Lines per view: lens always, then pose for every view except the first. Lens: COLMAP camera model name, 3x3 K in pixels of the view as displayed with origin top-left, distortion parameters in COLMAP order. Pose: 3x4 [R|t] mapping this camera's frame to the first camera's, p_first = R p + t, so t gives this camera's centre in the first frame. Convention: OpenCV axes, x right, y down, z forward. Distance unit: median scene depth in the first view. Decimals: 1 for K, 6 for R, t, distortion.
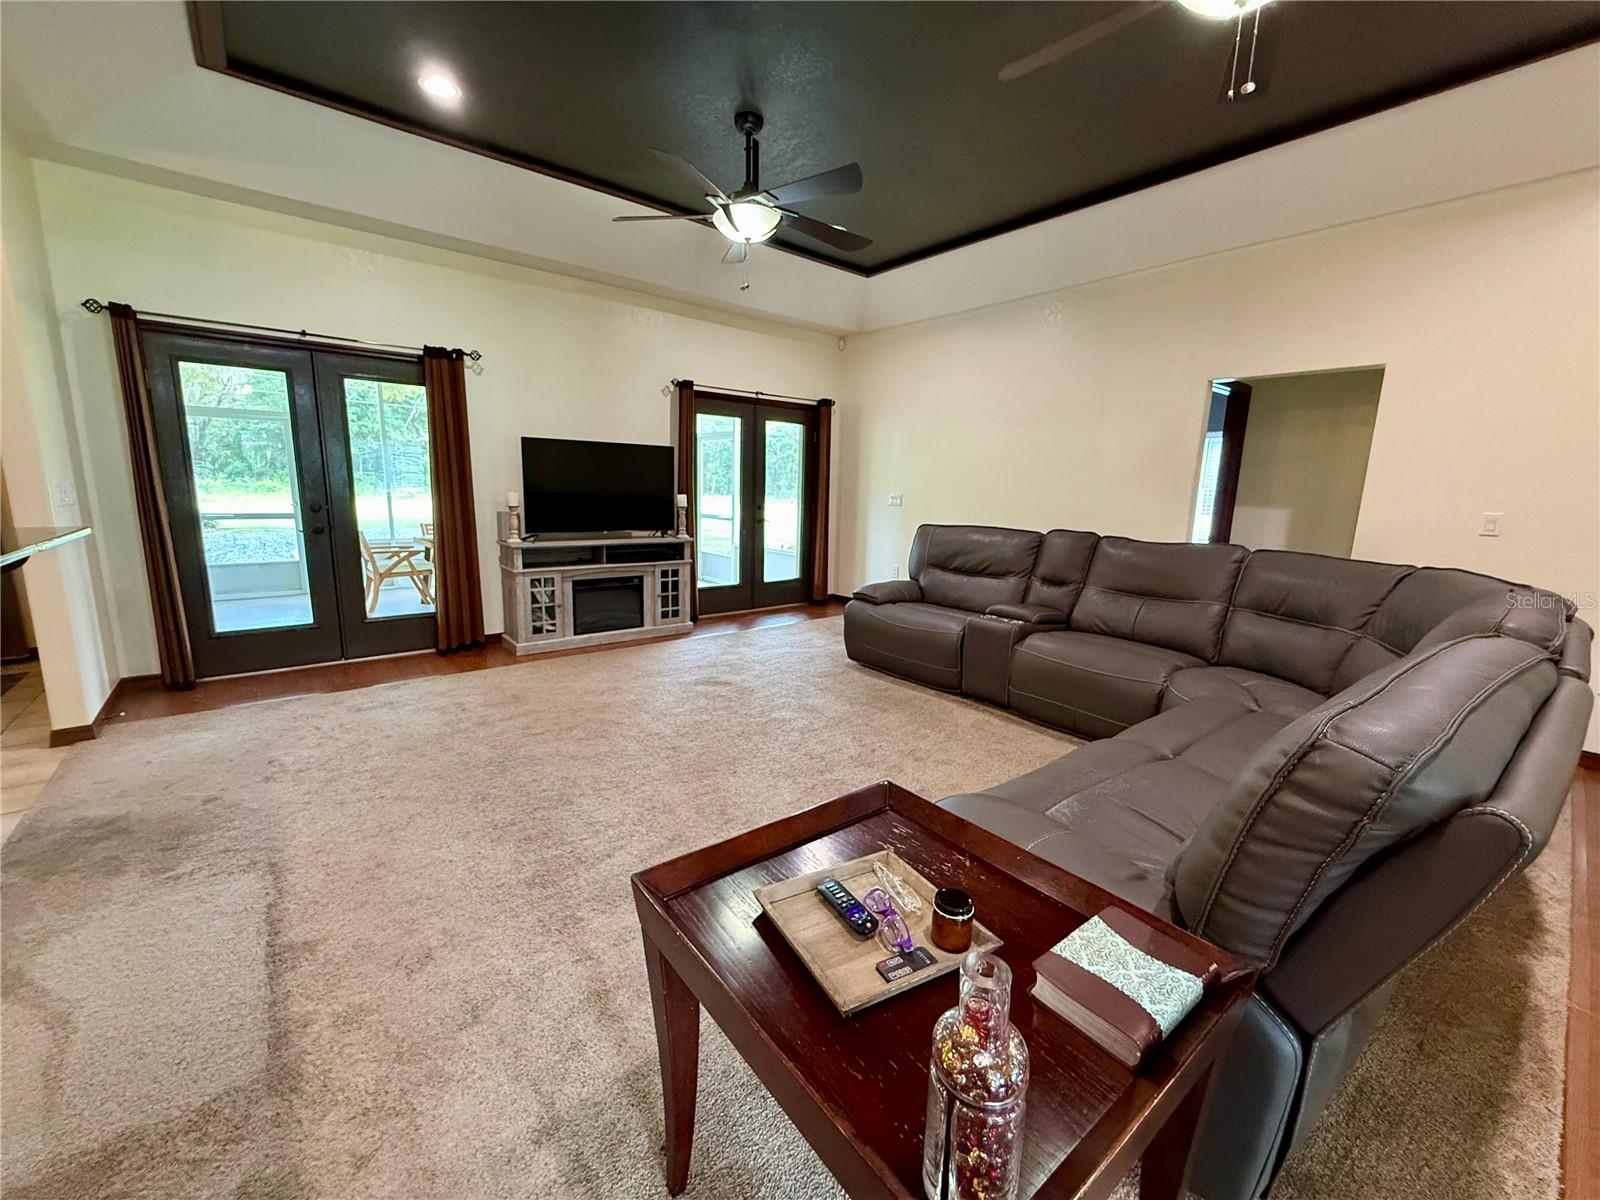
lens RADIAL K [[642.3, 0, 795.1], [0, 642.3, 599.1], [0, 0, 1]] dist [0.002077, -0.000548]
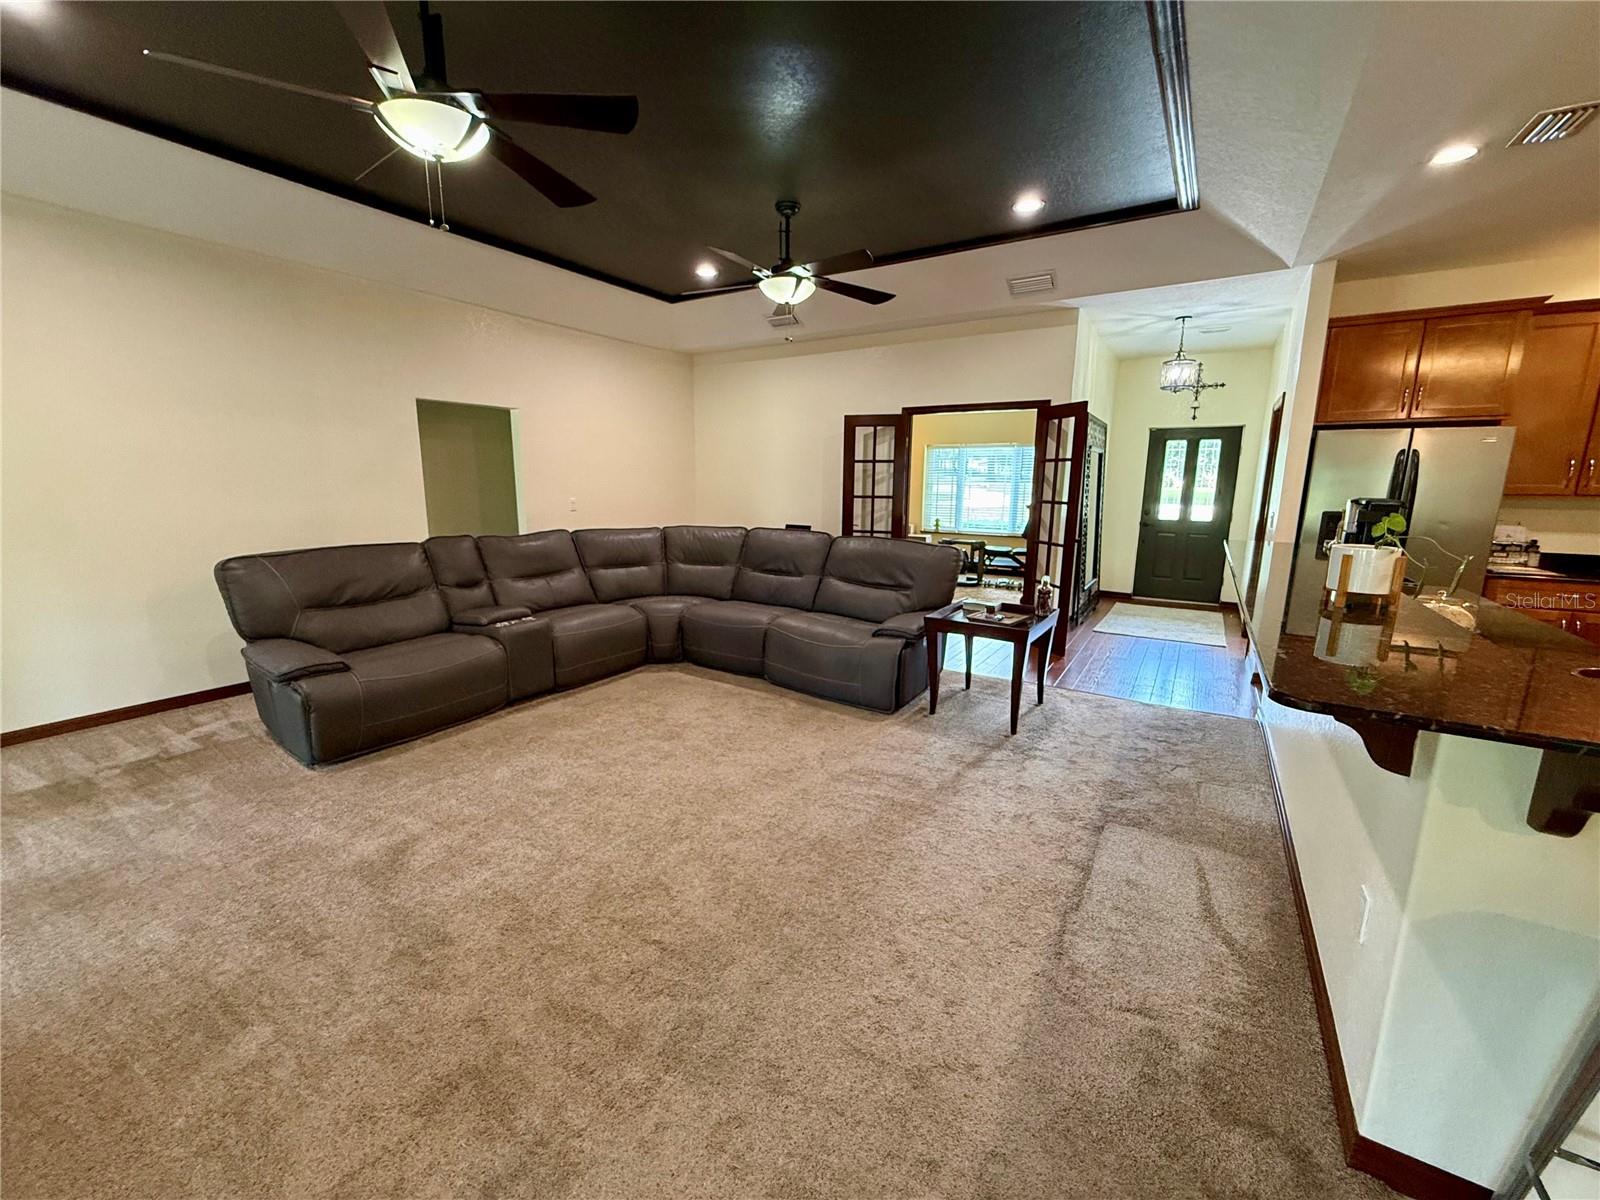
lens RADIAL K [[642.3, 0, 795.1], [0, 642.3, 599.1], [0, 0, 1]] dist [0.002077, -0.000548]
pose [[-0.313139, -0.201898, 0.927998, -0.766047], [0.154535, 0.953287, 0.259545, -0.198058], [-0.937050, 0.224682, -0.267311, 0.786431]]
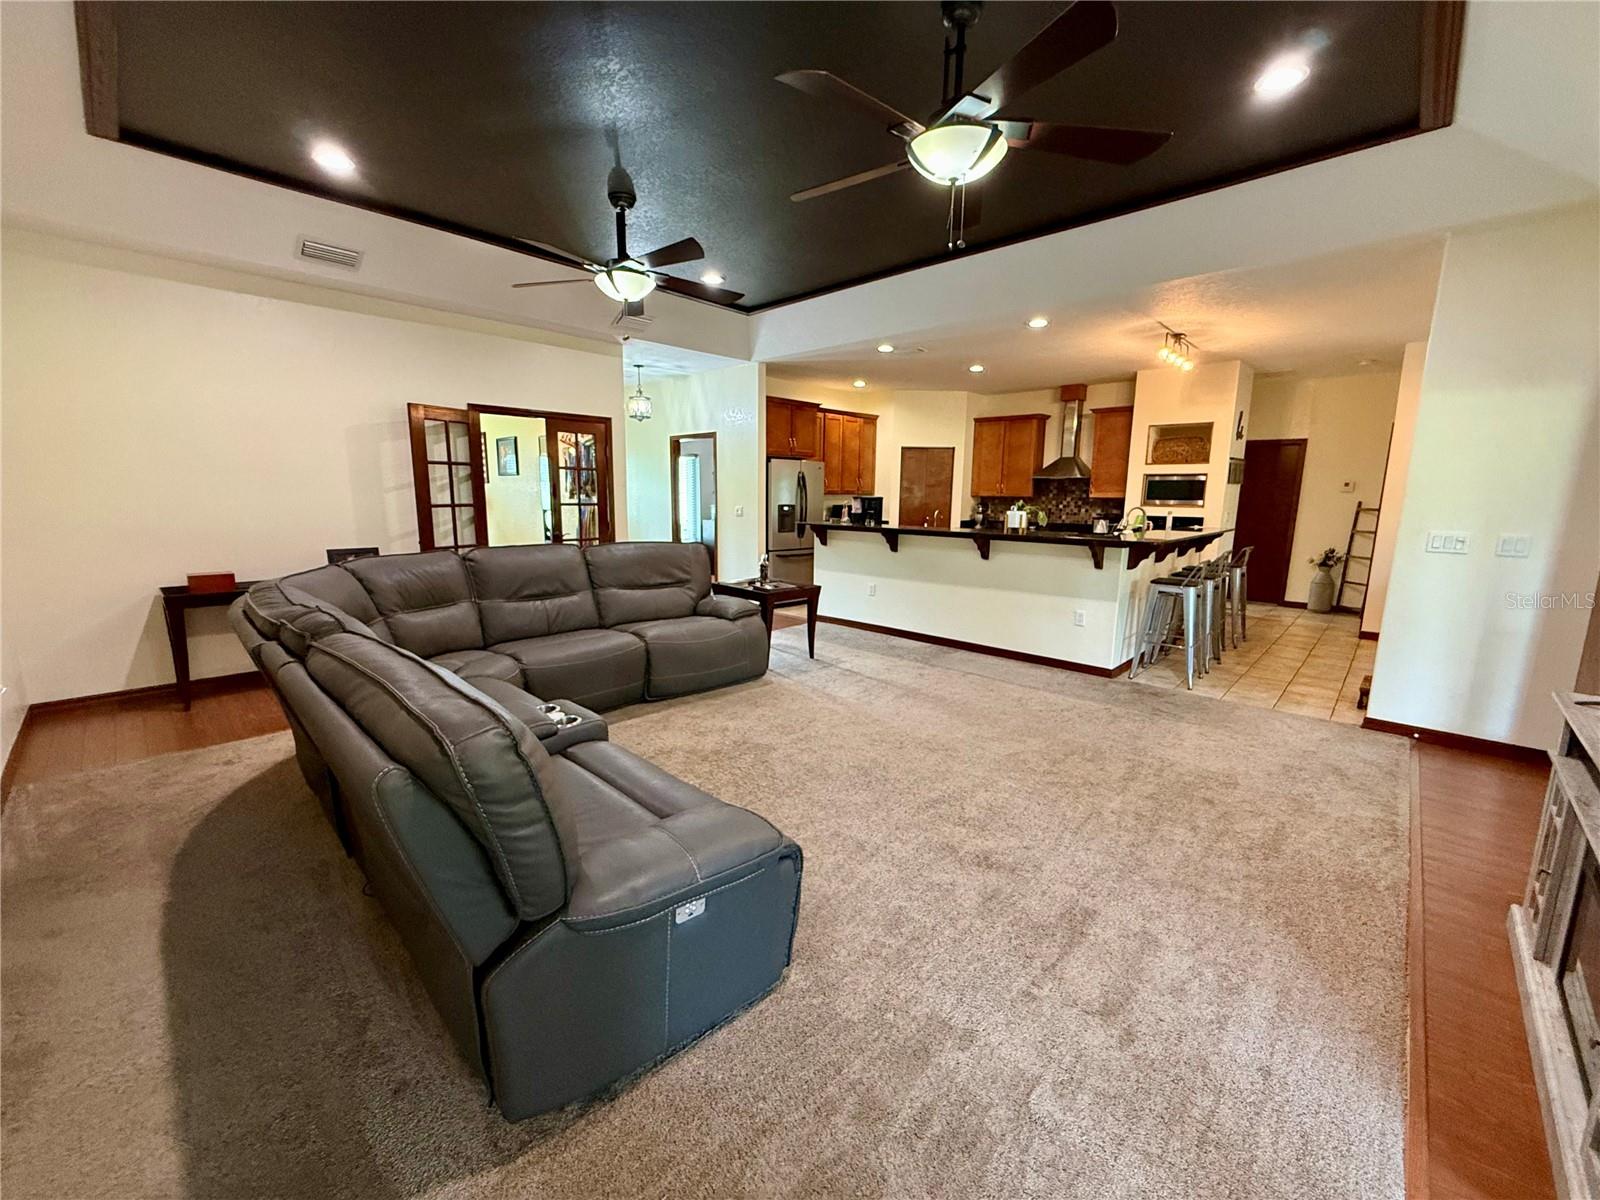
lens RADIAL K [[642.3, 0, 795.1], [0, 642.3, 599.1], [0, 0, 1]] dist [0.002077, -0.000548]
pose [[-0.991540, -0.012291, -0.129217, 0.154754], [-0.055288, 0.940677, 0.334768, -0.298345], [0.117437, 0.339080, -0.933399, 1.508060]]
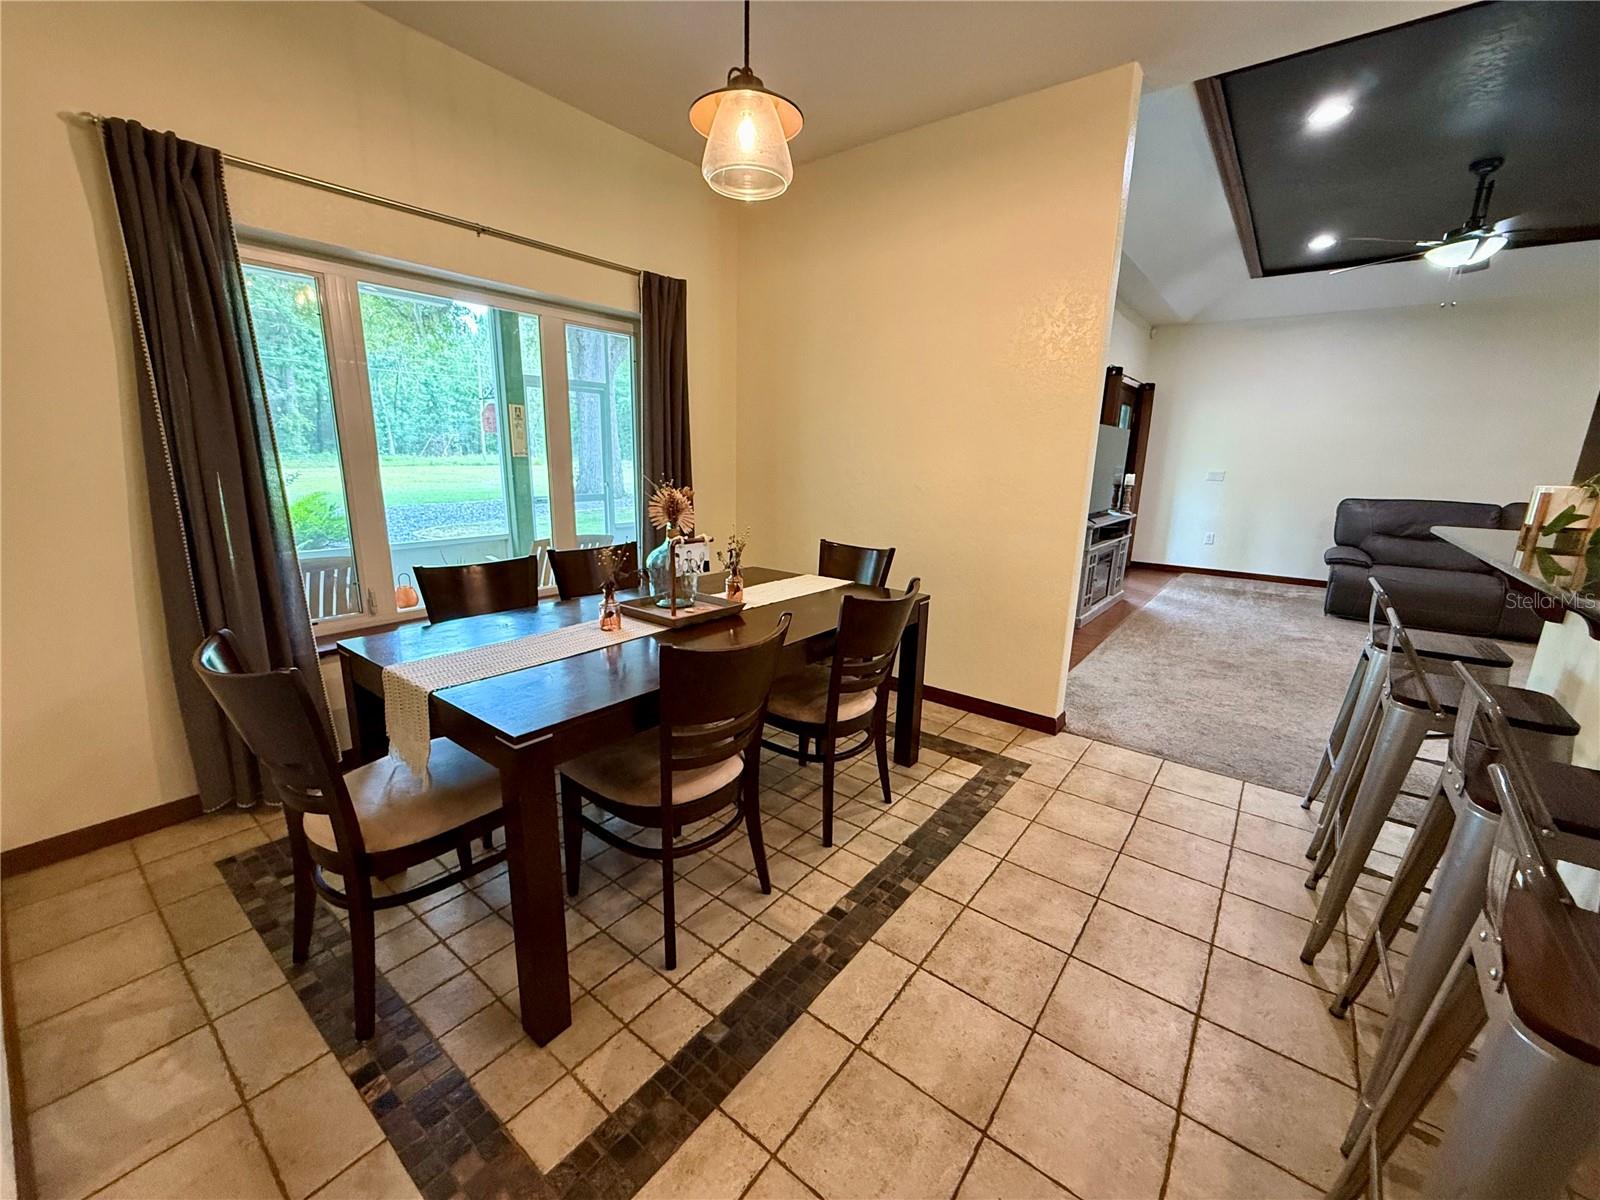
lens RADIAL K [[638.1, 0, 794.1], [0, 638.1, 601.5], [0, 0, 1]] dist [0.000706, 0.000092]
pose [[0.975773, -0.050656, 0.212839, -1.314816], [0.038402, 0.997379, 0.061318, -0.047662], [-0.215387, -0.051659, 0.975161, 0.070756]]
